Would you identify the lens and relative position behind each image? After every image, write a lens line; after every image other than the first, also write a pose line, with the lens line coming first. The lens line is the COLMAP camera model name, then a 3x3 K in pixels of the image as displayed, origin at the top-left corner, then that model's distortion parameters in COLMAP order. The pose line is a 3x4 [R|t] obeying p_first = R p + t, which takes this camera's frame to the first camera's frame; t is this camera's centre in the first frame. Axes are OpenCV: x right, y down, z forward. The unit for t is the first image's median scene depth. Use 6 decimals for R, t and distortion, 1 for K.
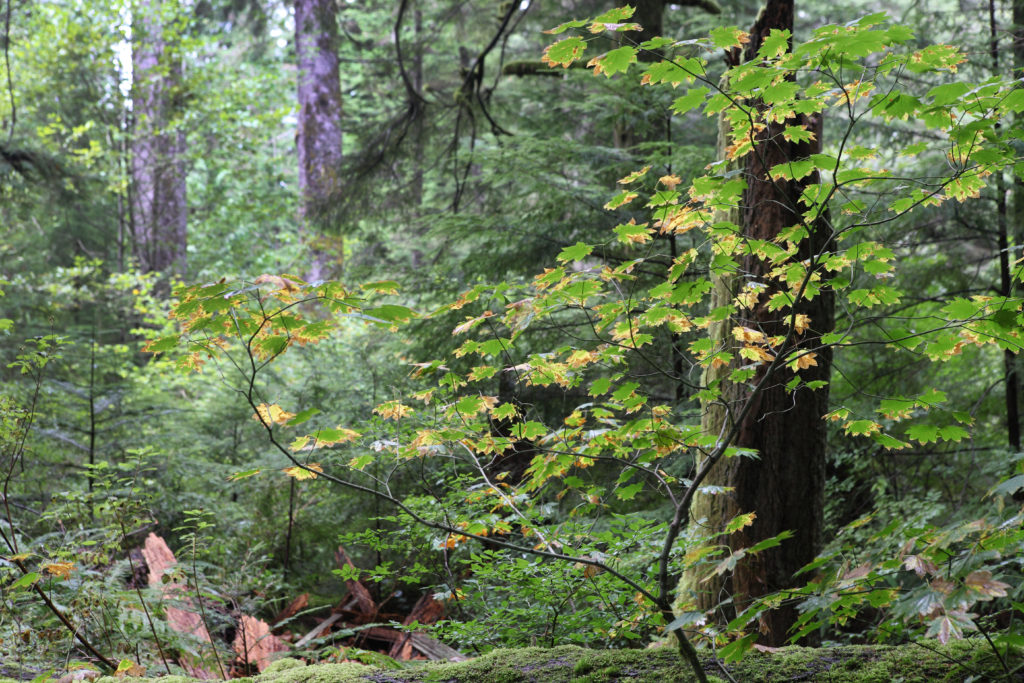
lens RADIAL K [[2037.5, 0, 511.8], [0, 2037.5, 342.0], [0, 0, 1]] dist [0.174816, 0.000000]
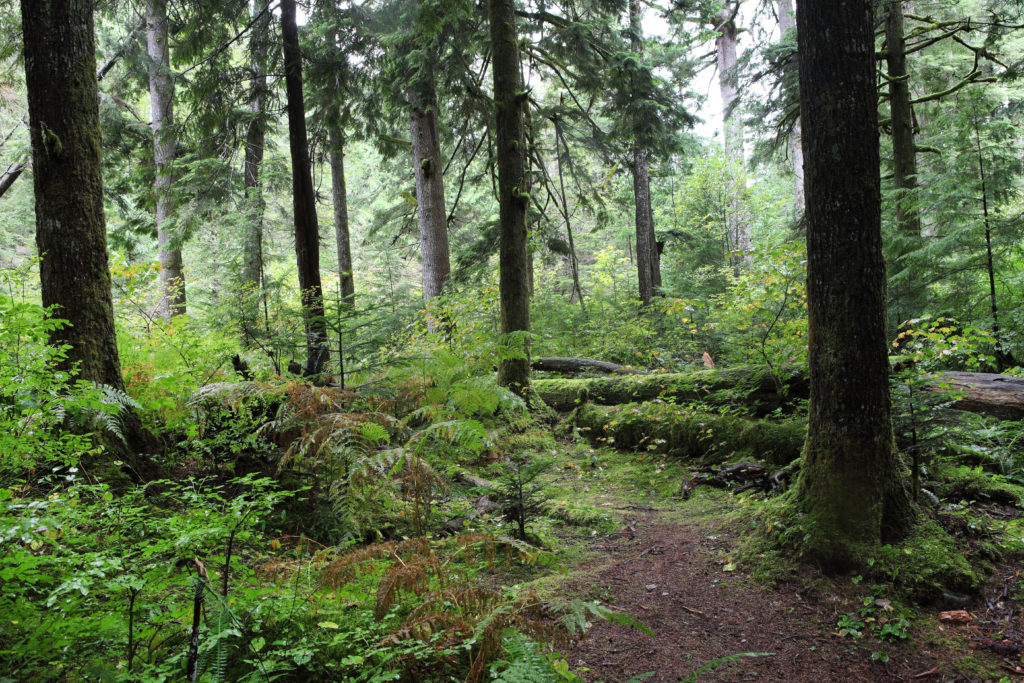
lens RADIAL K [[830.1, 0, 510.6], [0, 830.1, 344.1], [0, 0, 1]] dist [-0.028908, -0.001261]
pose [[0.891204, -0.032820, -0.452414, 0.056275], [0.062060, 0.996822, 0.049937, -0.003520], [0.449337, -0.072581, 0.890409, -0.127792]]
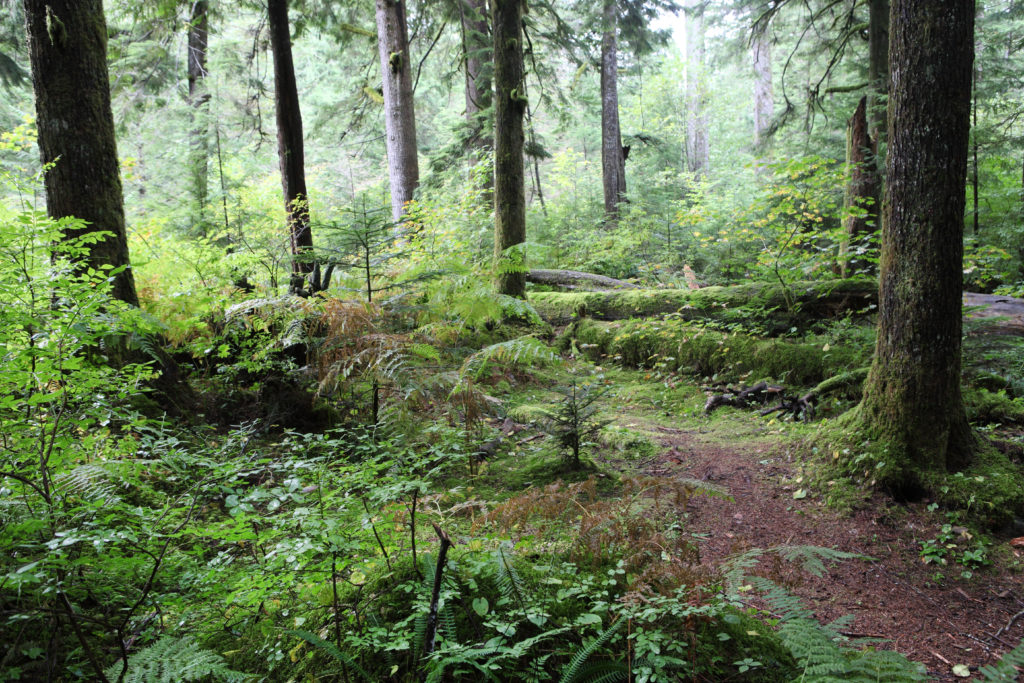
lens RADIAL K [[853.4, 0, 510.4], [0, 853.4, 340.8], [0, 0, 1]] dist [-0.036955, 0.030824]
pose [[0.923902, 0.022332, -0.381977, 0.032403], [0.043368, 0.985751, 0.162527, -0.008272], [0.380163, -0.166725, 0.909769, -0.135672]]
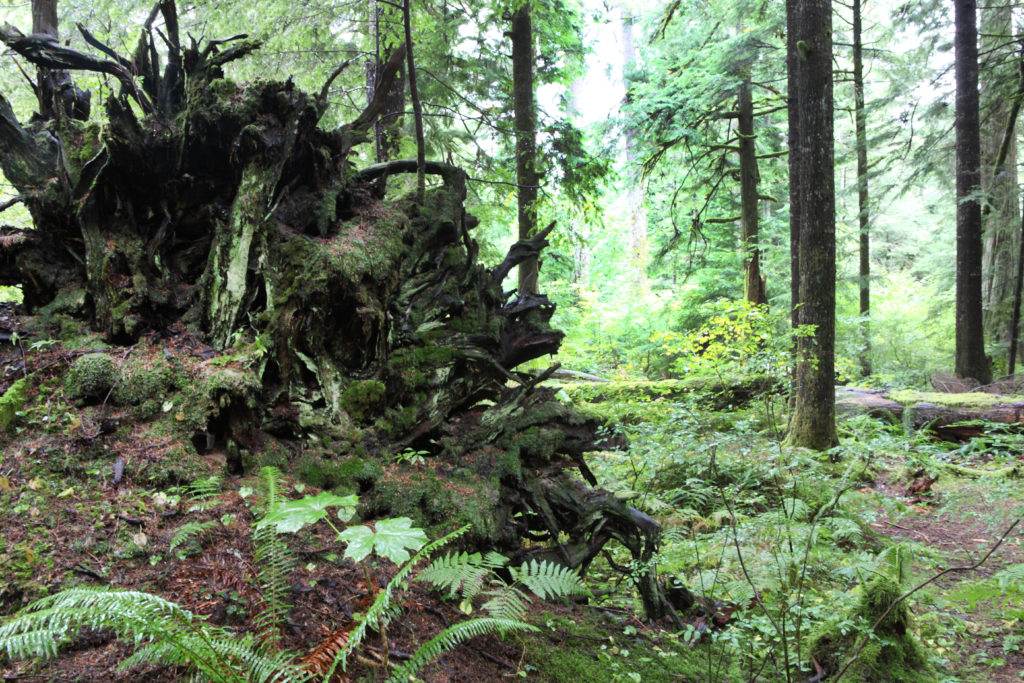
lens RADIAL K [[954.6, 0, 513.6], [0, 954.6, 341.3], [0, 0, 1]] dist [-0.018785, 0.000000]
pose [[0.978905, -0.005359, -0.204246, 0.003363], [0.016776, 0.998389, 0.054206, -0.024671], [0.203626, -0.056489, 0.977418, -0.346860]]
